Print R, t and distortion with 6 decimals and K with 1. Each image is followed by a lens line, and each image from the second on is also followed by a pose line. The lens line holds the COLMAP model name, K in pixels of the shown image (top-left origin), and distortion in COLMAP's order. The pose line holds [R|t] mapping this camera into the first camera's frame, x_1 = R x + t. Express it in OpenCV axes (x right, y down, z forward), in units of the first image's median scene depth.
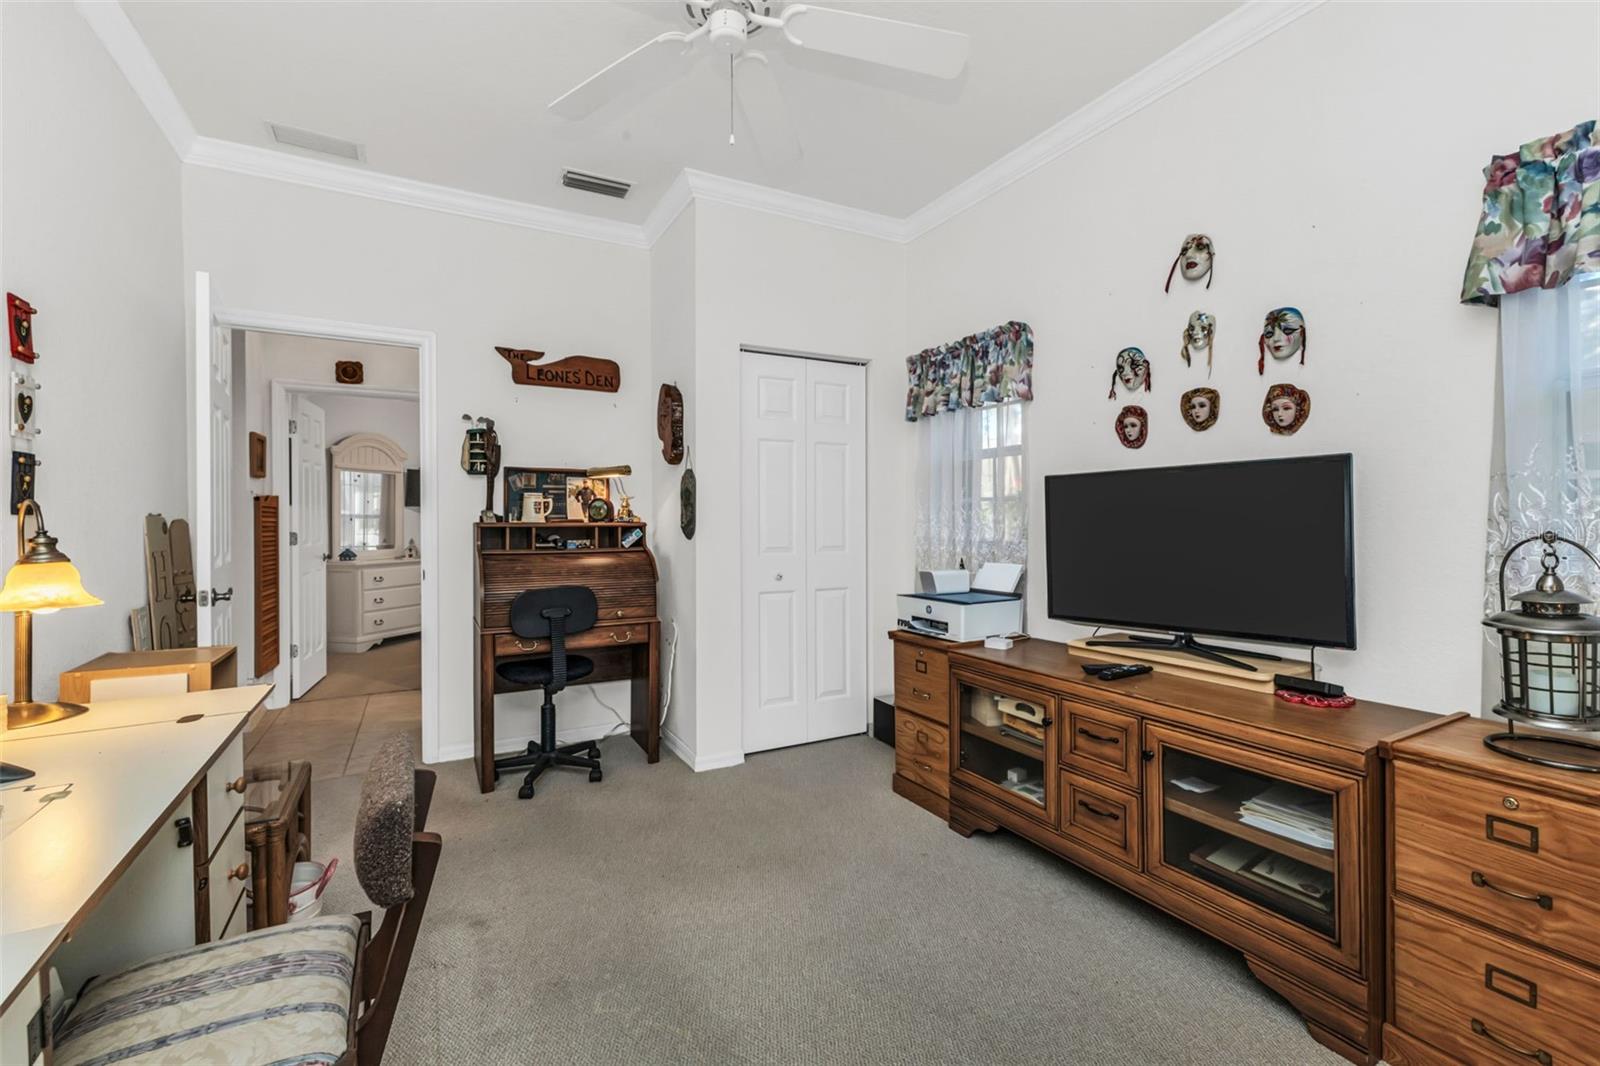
lens RADIAL K [[681.1, 0, 801.1], [0, 681.1, 524.2], [0, 0, 1]] dist [0.014609, -0.005450]
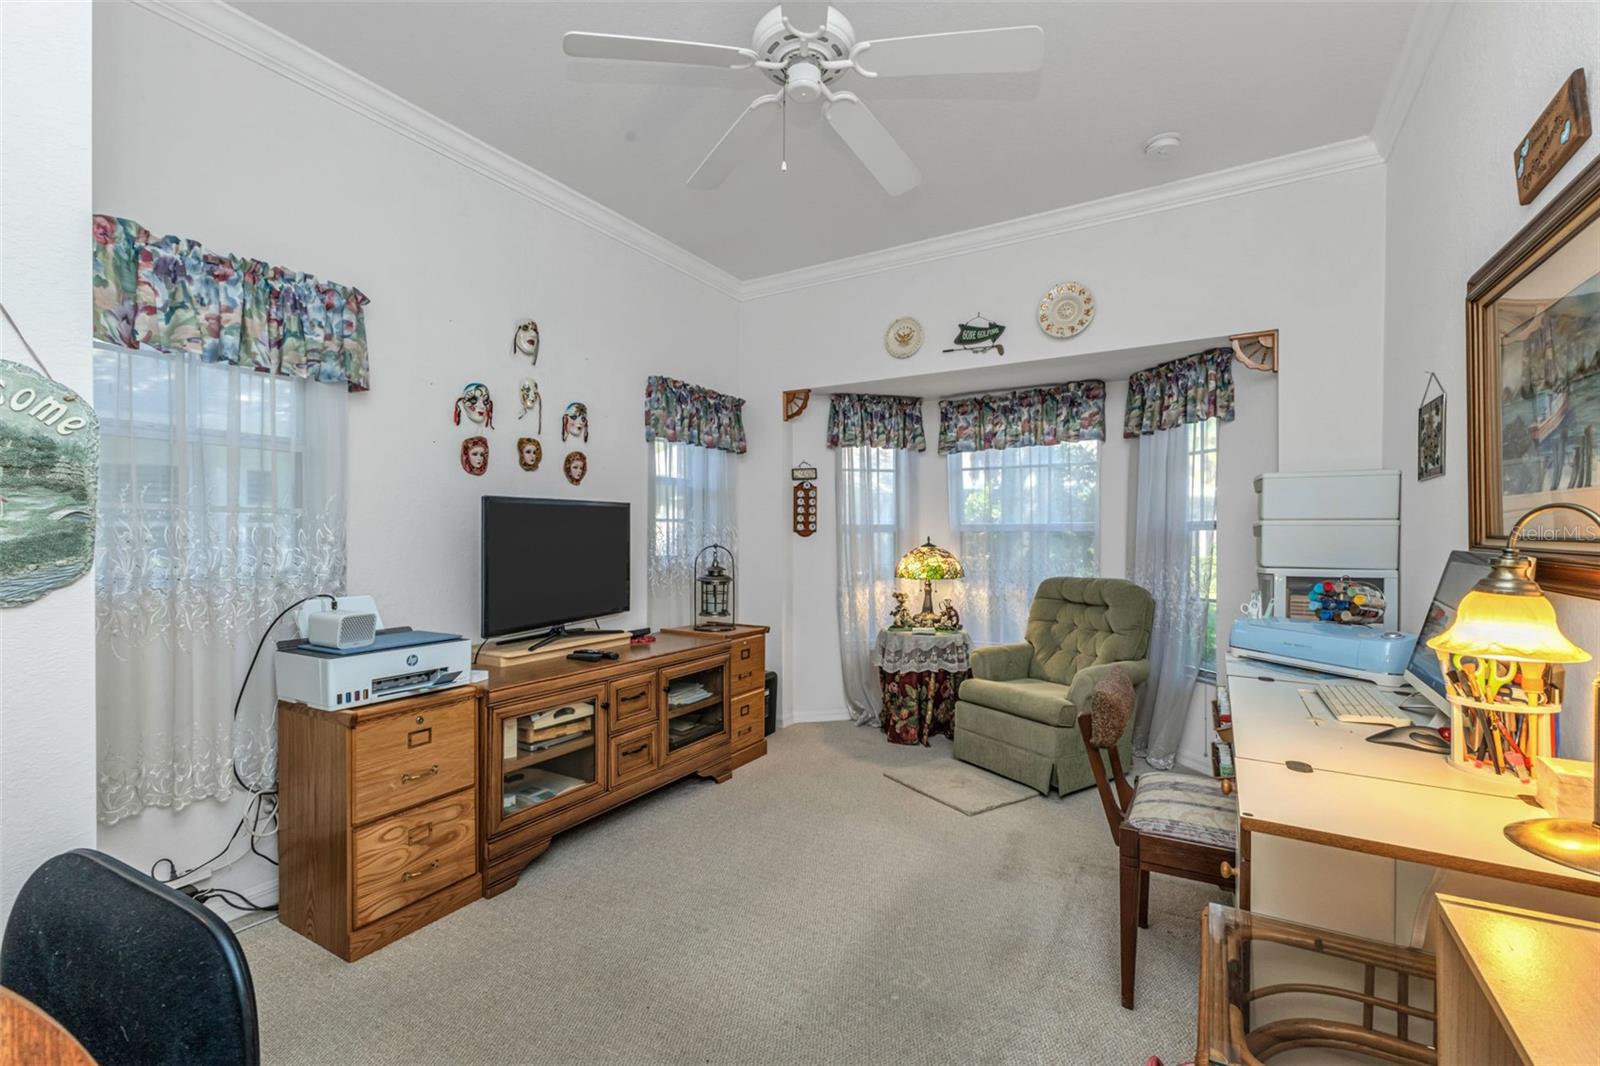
lens RADIAL K [[698.5, 0, 796.6], [0, 698.5, 530.0], [0, 0, 1]] dist [0.009299, -0.000358]
pose [[-0.497061, 0.016930, 0.867550, -0.875327], [0.010947, 0.999852, -0.013239, -0.001821], [-0.867646, 0.002916, -0.497173, 1.301573]]
